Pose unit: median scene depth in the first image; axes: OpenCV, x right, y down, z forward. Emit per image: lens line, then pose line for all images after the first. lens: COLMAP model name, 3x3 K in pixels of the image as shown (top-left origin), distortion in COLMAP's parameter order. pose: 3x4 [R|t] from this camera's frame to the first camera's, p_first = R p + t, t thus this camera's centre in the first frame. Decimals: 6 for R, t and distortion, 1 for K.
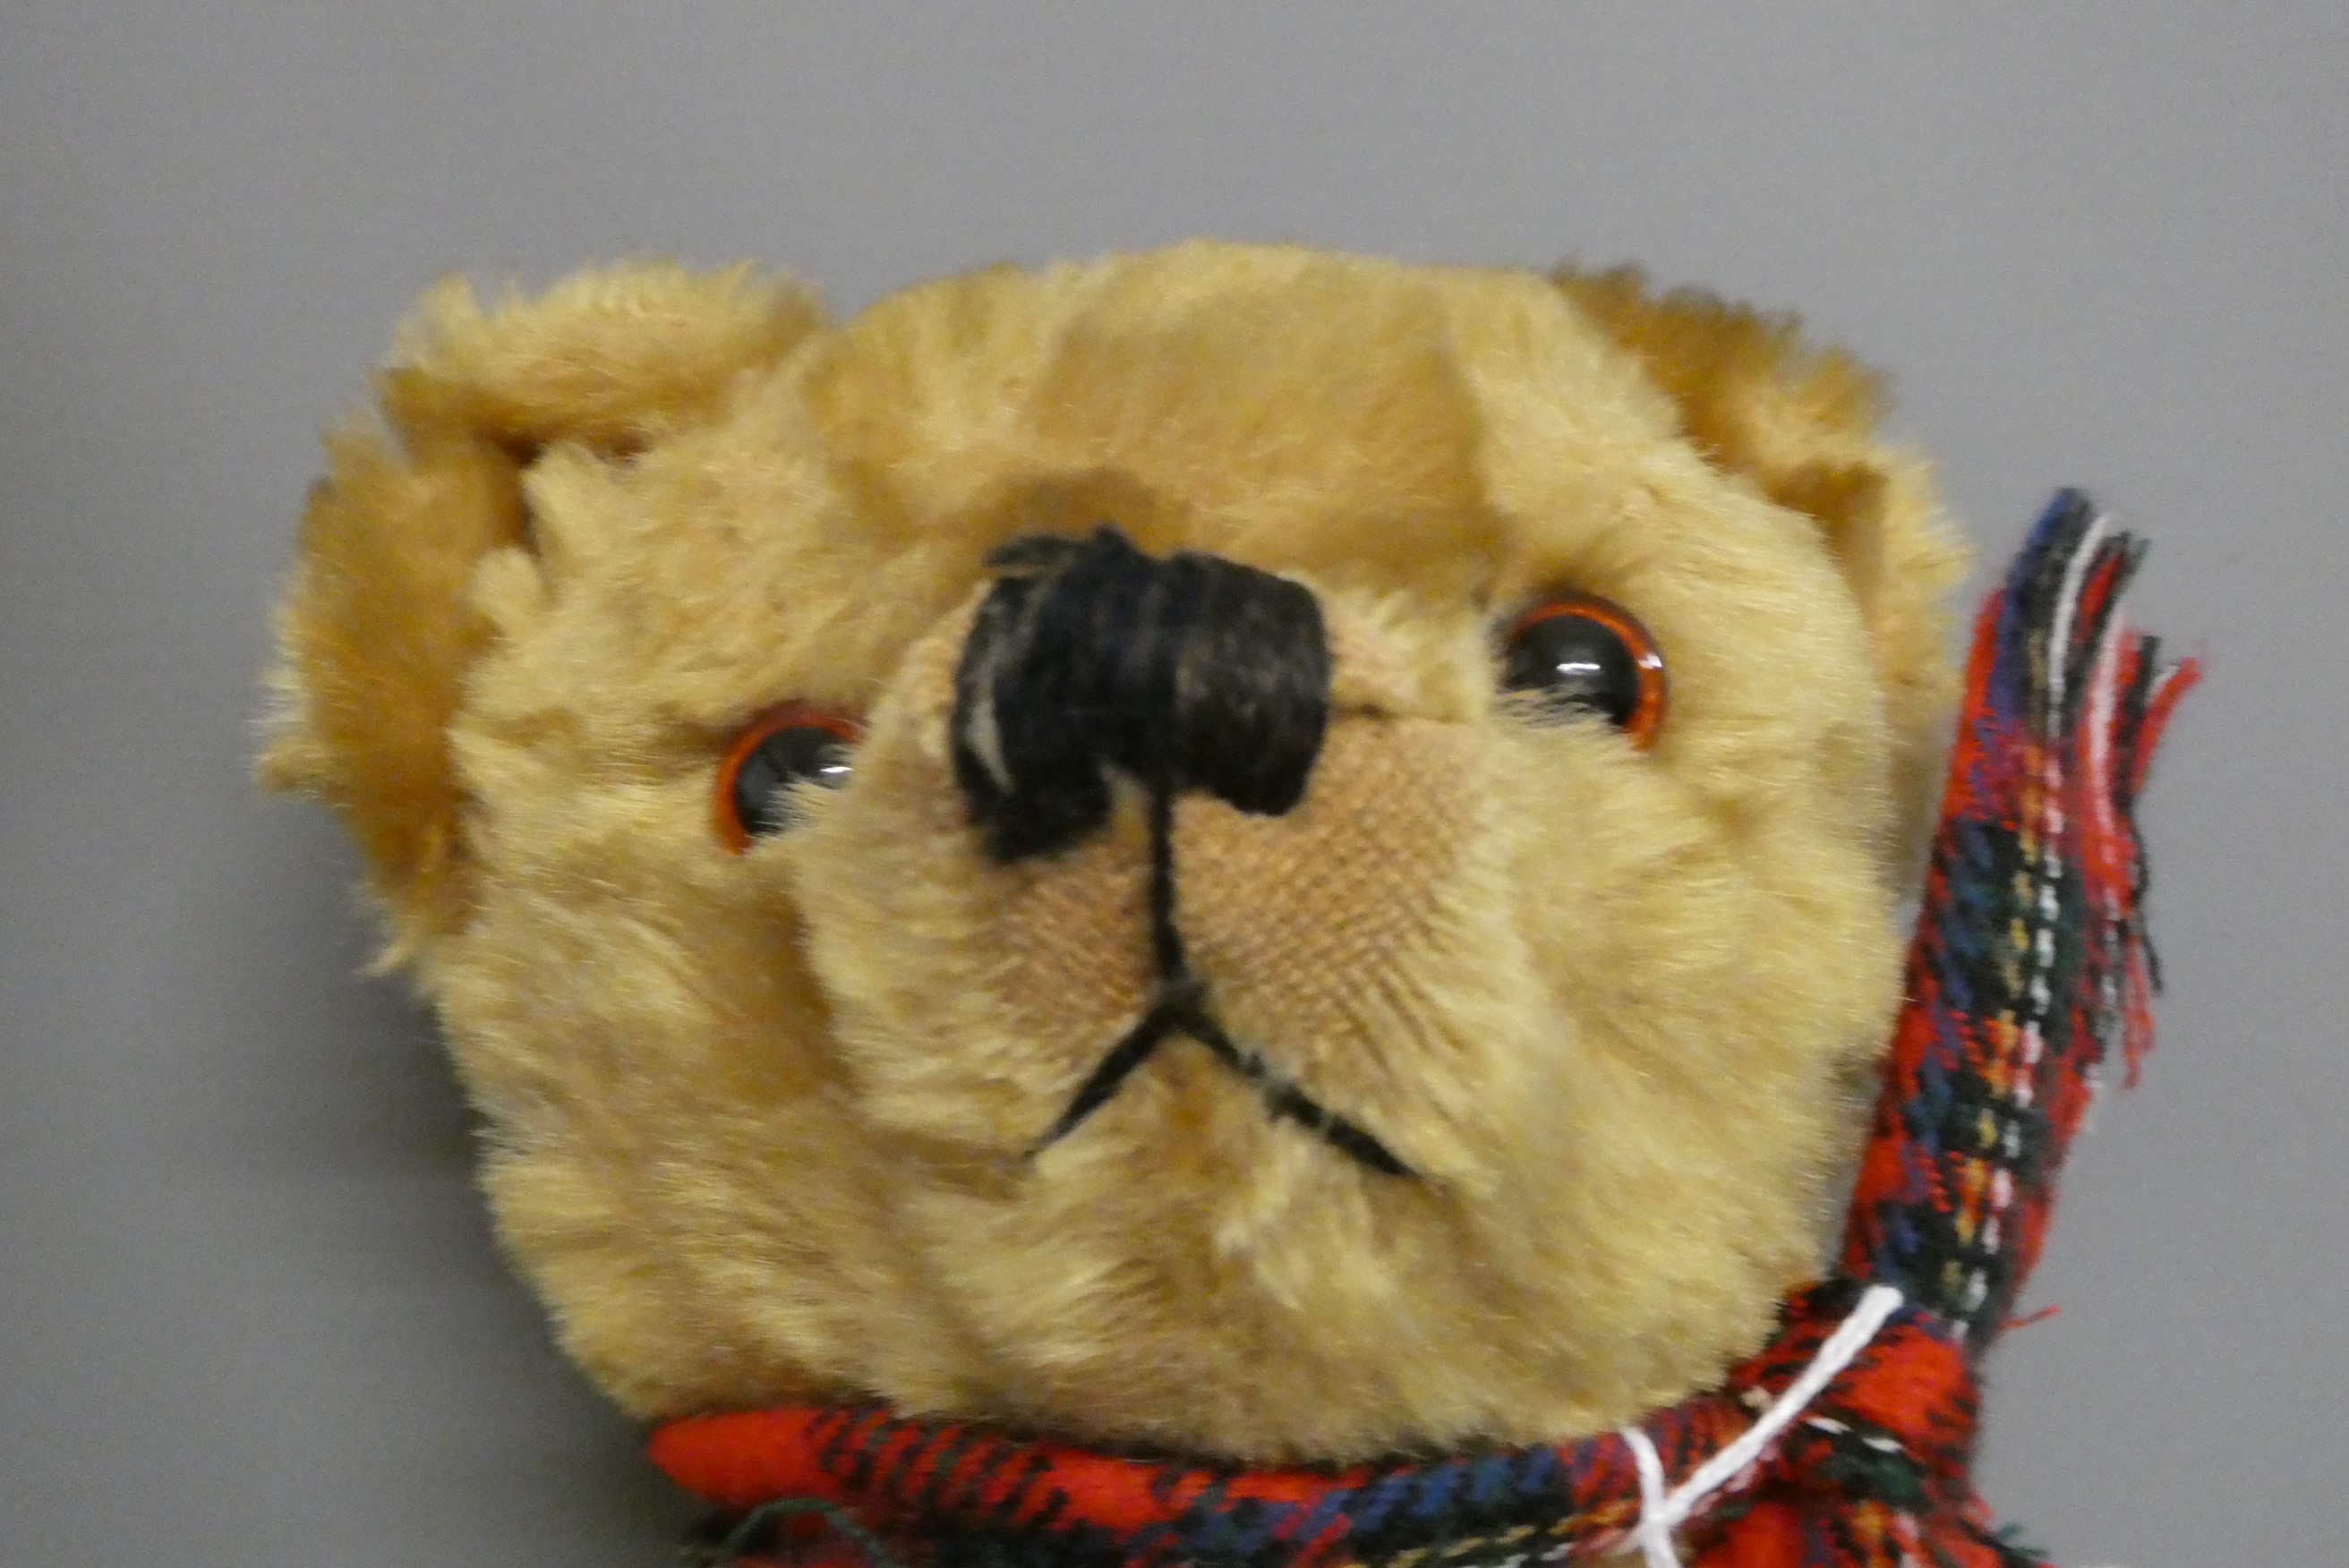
lens RADIAL K [[2593.1, 0, 1219.9], [0, 2593.1, 760.3], [0, 0, 1]] dist [0.018251, -0.004058]
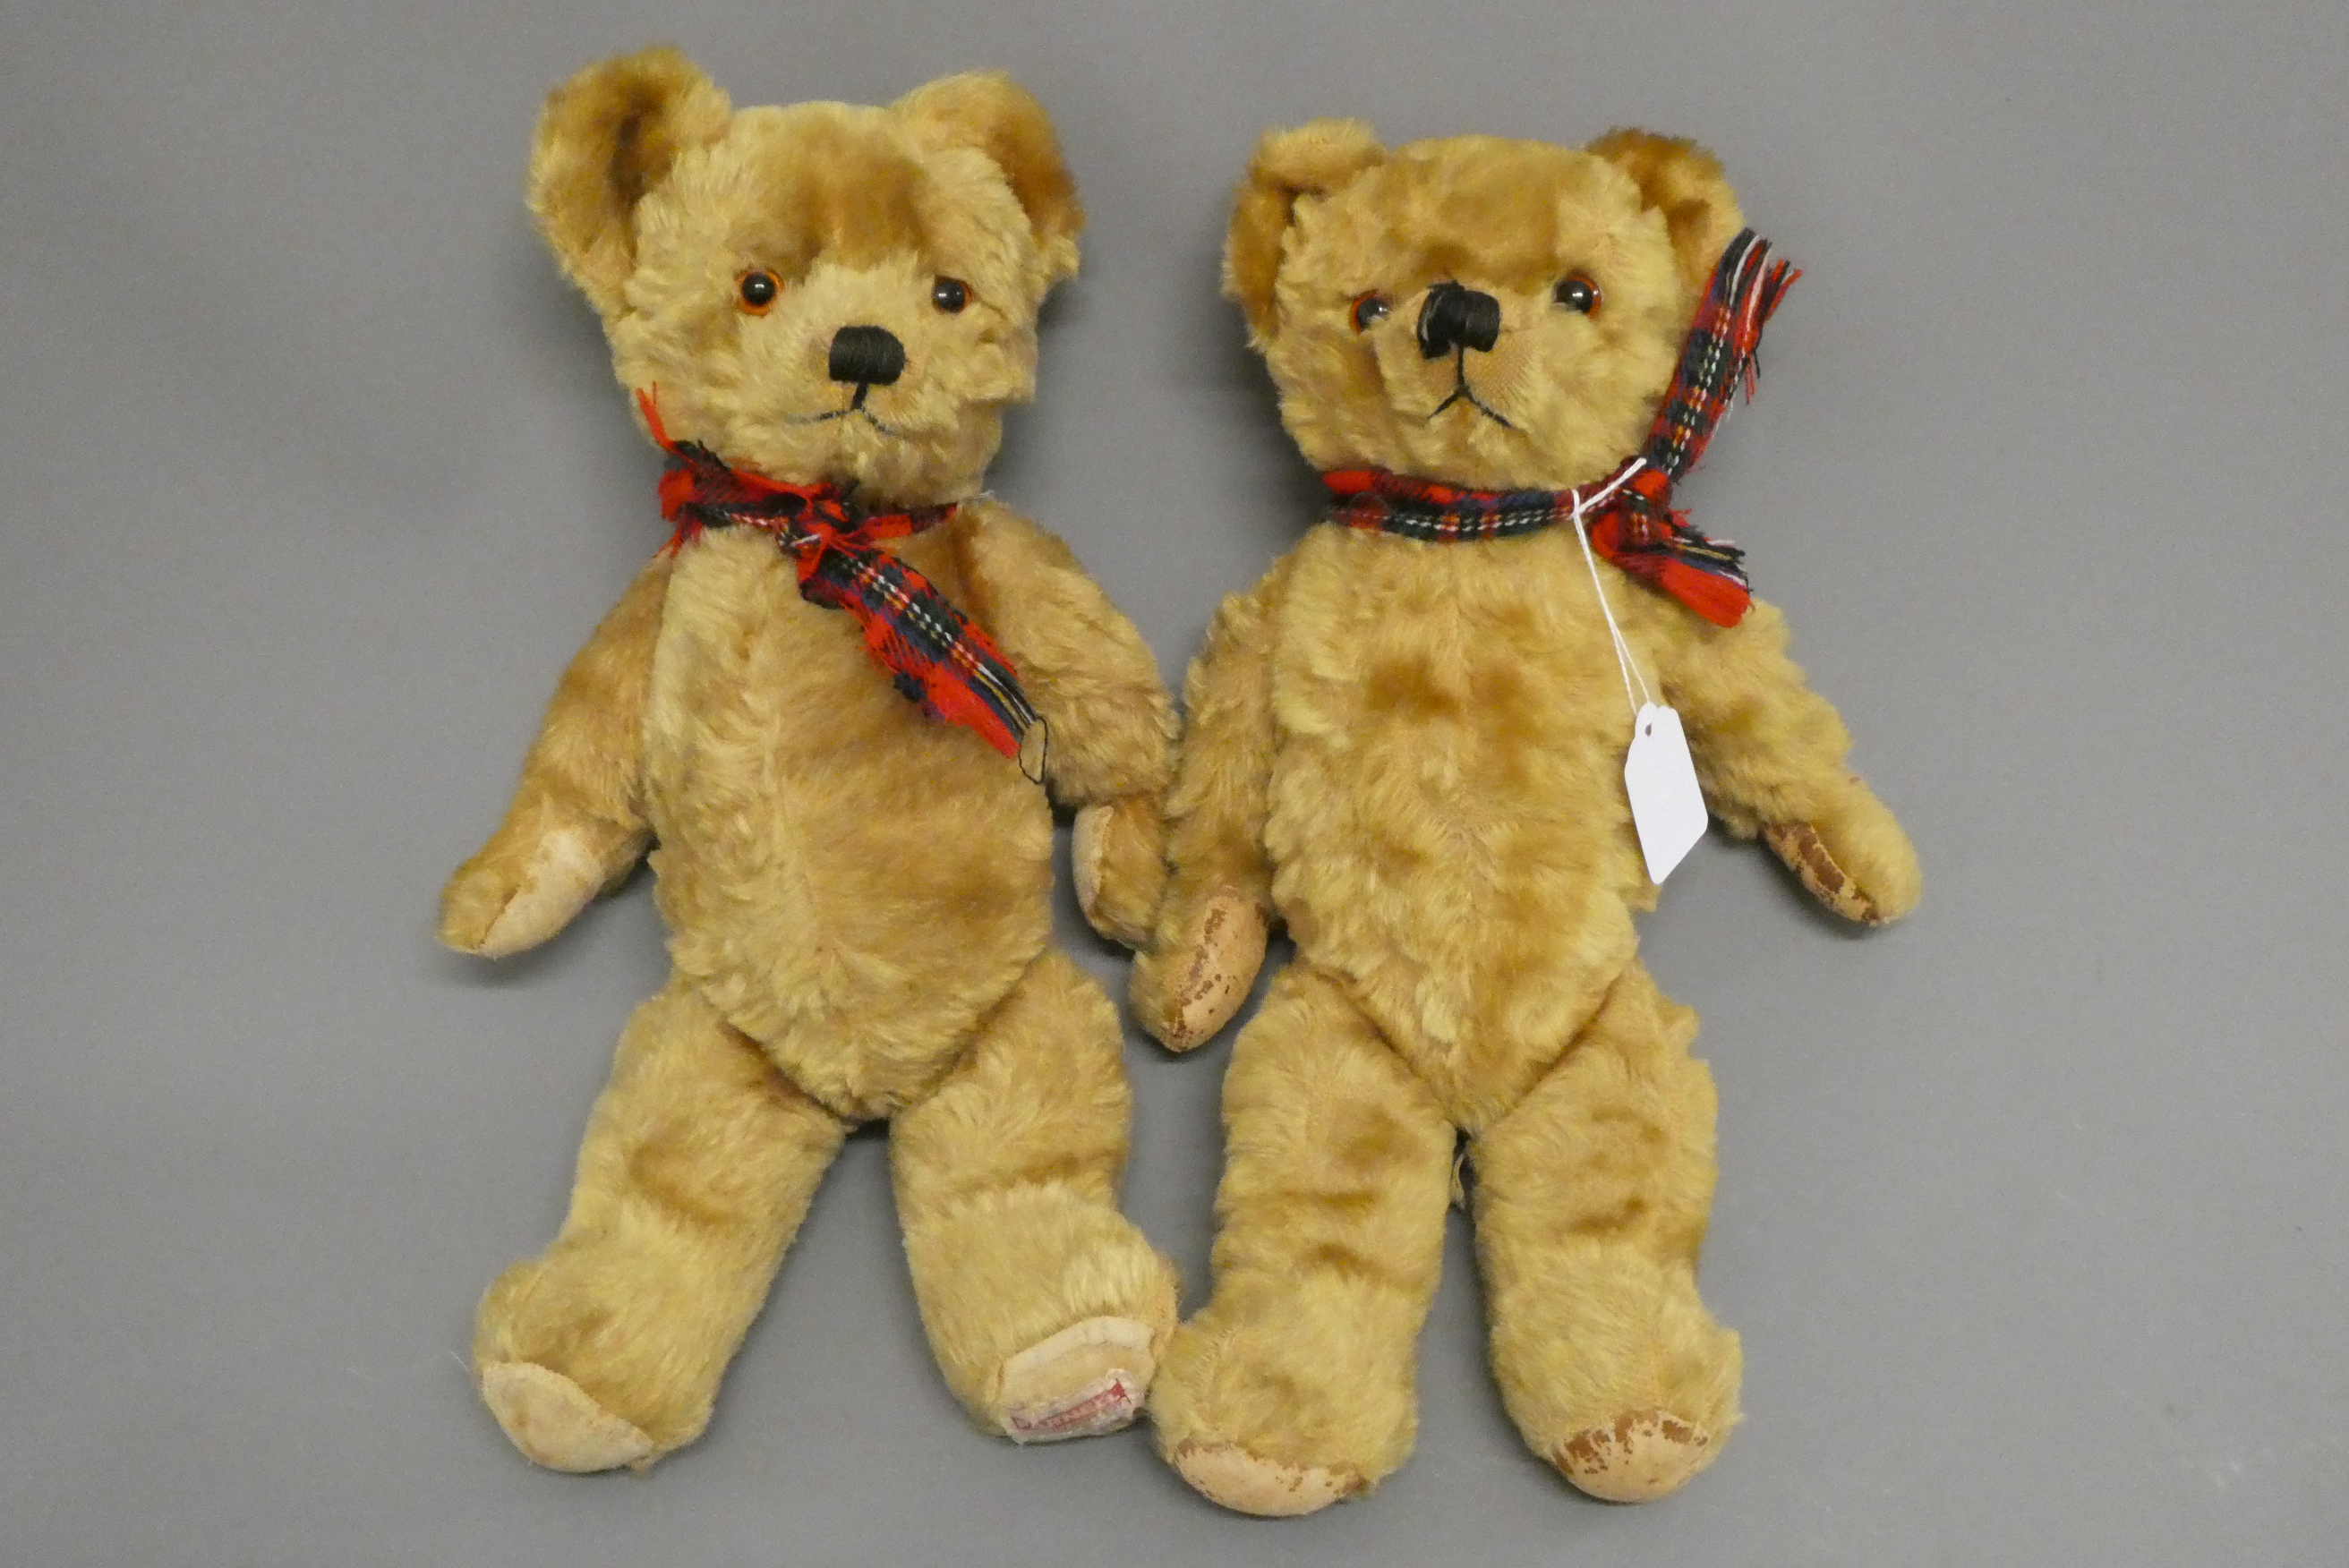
lens RADIAL K [[2593.1, 0, 1219.9], [0, 2593.1, 760.3], [0, 0, 1]] dist [0.018251, -0.004058]
pose [[0.988799, 0.078093, -0.127191, 0.156677], [-0.030754, 0.940509, 0.338375, -0.669134], [0.146049, -0.330673, 0.932376, -2.874042]]
